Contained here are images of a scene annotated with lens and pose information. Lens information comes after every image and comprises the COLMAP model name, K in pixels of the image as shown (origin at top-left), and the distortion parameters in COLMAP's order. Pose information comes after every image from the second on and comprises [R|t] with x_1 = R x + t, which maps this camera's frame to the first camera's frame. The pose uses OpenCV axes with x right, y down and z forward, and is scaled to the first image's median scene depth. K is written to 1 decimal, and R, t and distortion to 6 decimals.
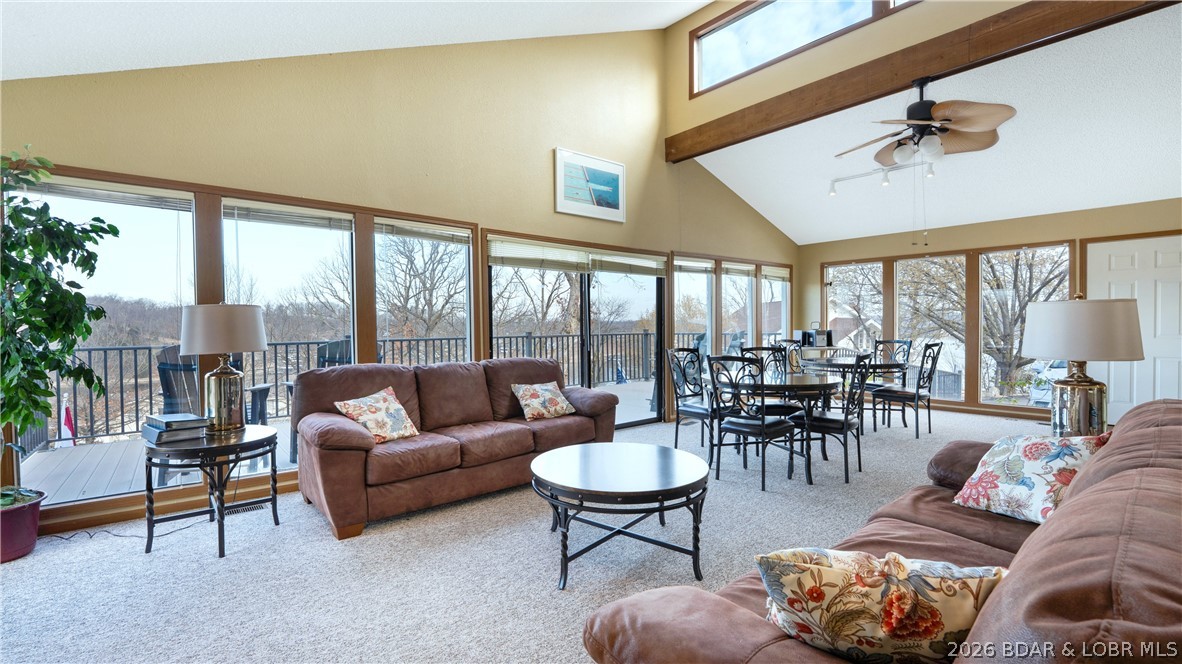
lens RADIAL K [[515.6, 0, 589.7], [0, 515.6, 328.2], [0, 0, 1]] dist [0.002256, 0.000746]
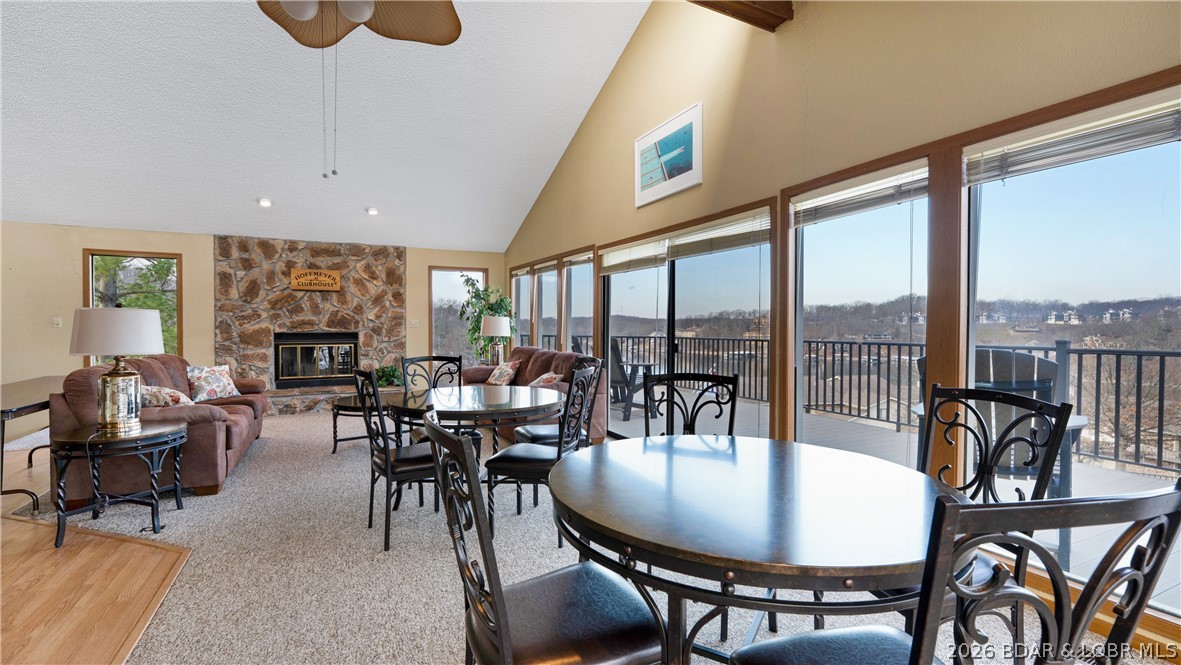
lens RADIAL K [[515.2, 0, 585.2], [0, 515.2, 335.3], [0, 0, 1]] dist [0.002256, 0.000746]
pose [[-0.239033, 0.020263, -0.970800, 0.798216], [-0.011183, 0.999658, 0.023619, -0.009078], [0.970947, 0.016502, -0.238725, 1.016415]]
